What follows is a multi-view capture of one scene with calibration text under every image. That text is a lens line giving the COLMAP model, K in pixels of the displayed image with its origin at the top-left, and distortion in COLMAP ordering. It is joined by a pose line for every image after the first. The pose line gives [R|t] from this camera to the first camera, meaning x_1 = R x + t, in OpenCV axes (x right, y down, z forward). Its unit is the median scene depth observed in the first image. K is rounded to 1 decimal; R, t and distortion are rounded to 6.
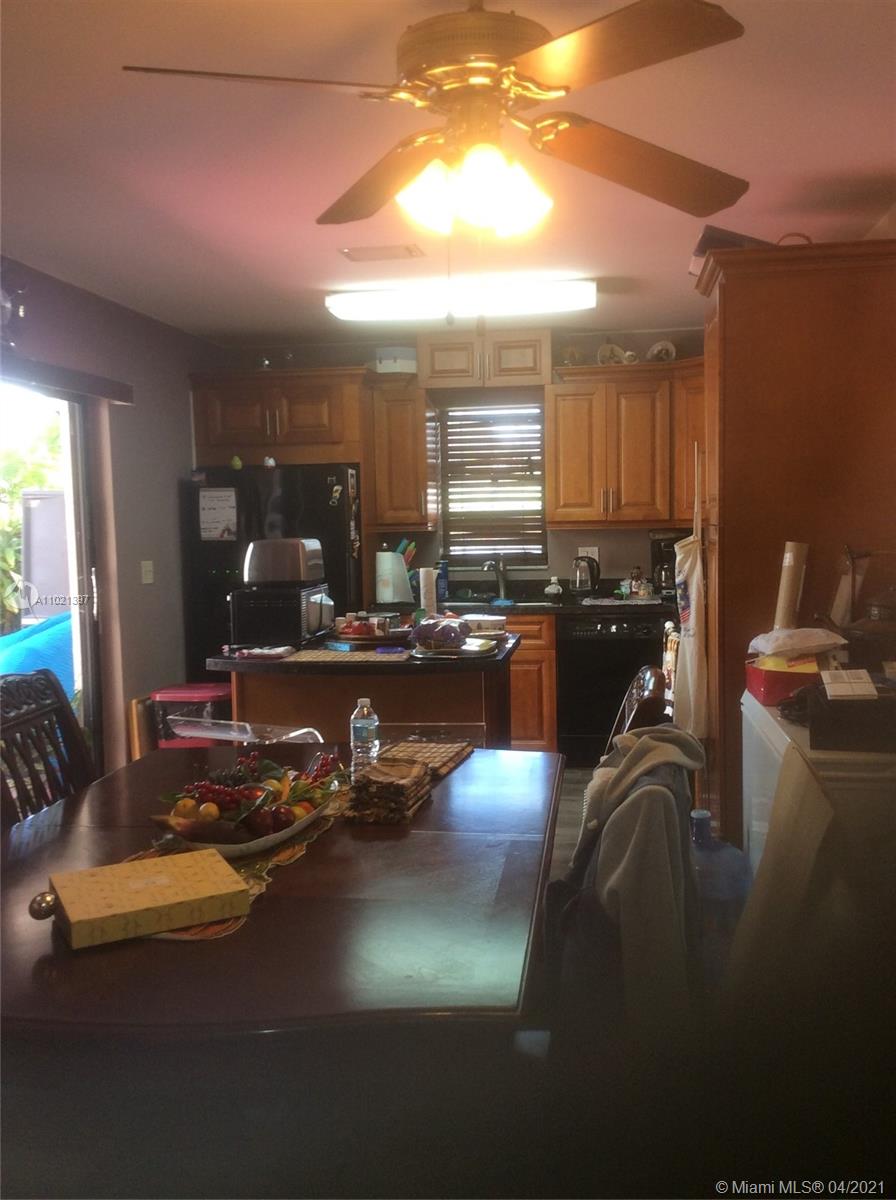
lens RADIAL K [[1107.7, 0, 453.2], [0, 1107.7, 594.7], [0, 0, 1]] dist [0.074322, 0.000000]
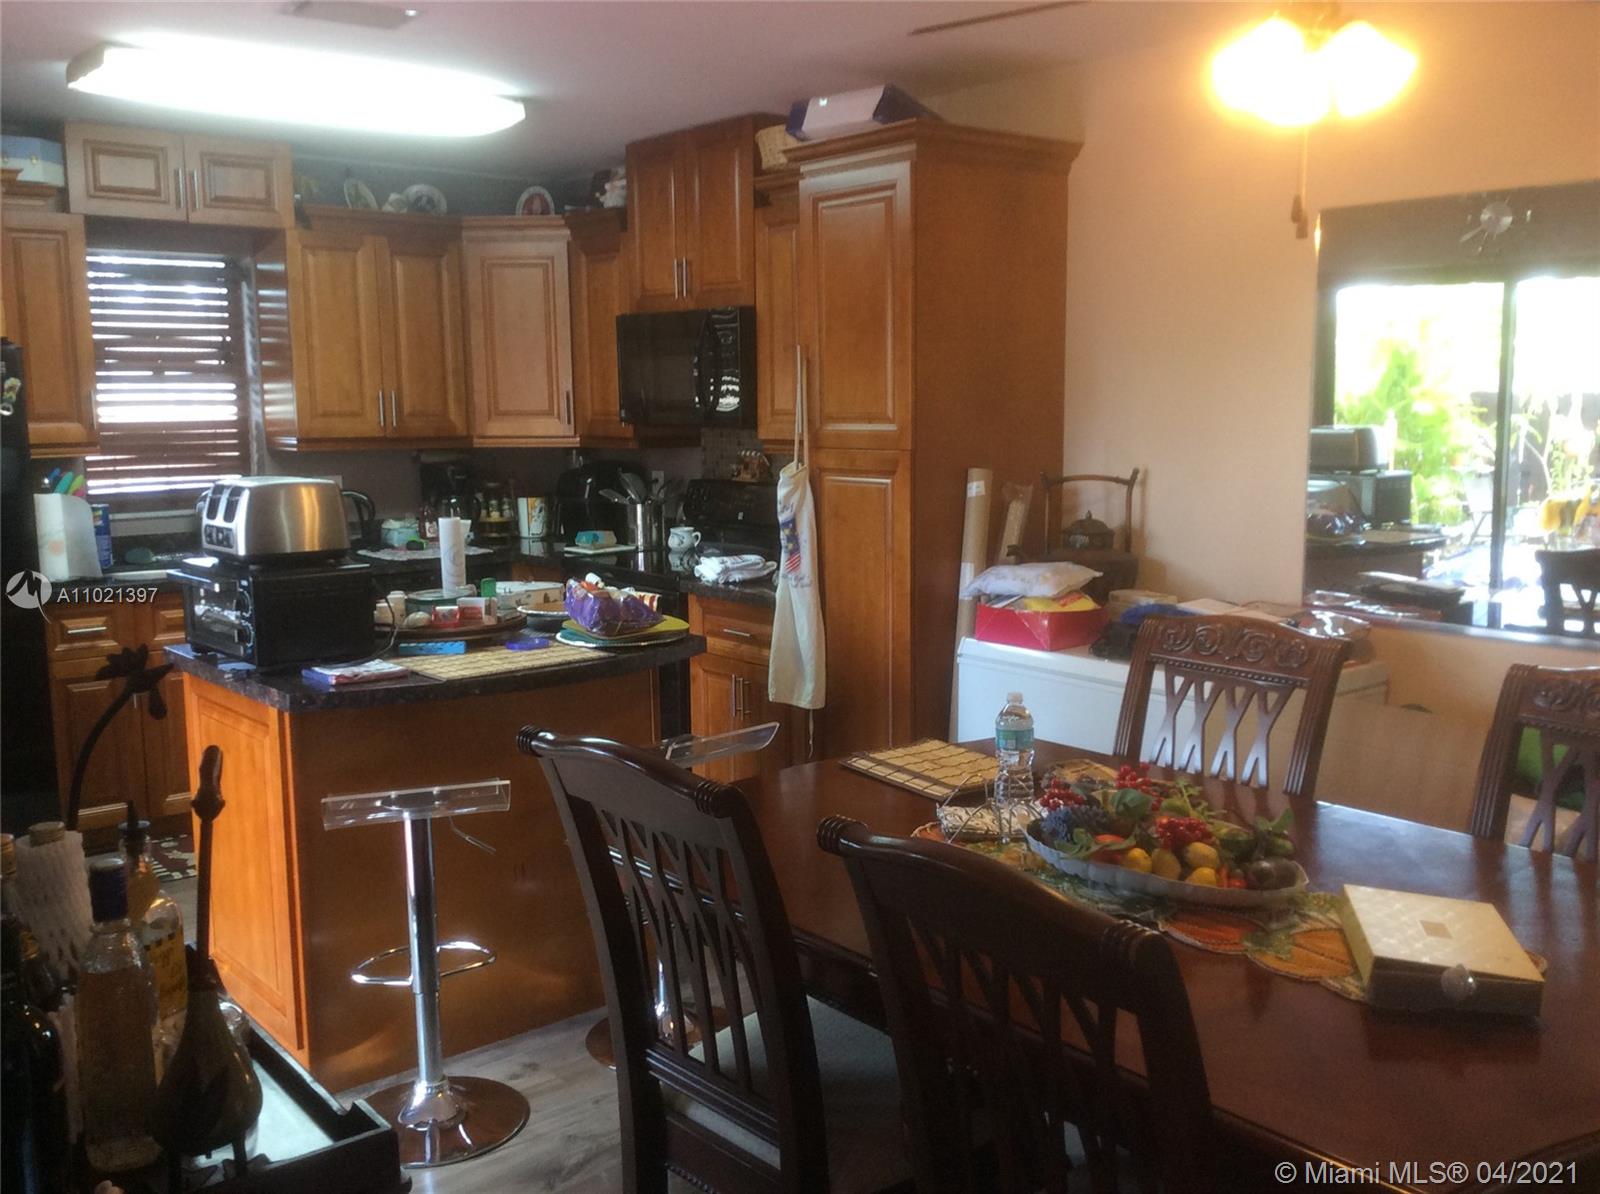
lens RADIAL K [[1476.9, 0, 806.4], [0, 1476.9, 600.7], [0, 0, 1]] dist [0.074322, 0.000000]
pose [[0.678441, -0.090763, 0.729027, -0.371657], [0.051222, 0.995768, 0.076304, -0.022403], [-0.732867, -0.014426, 0.680219, 0.170010]]
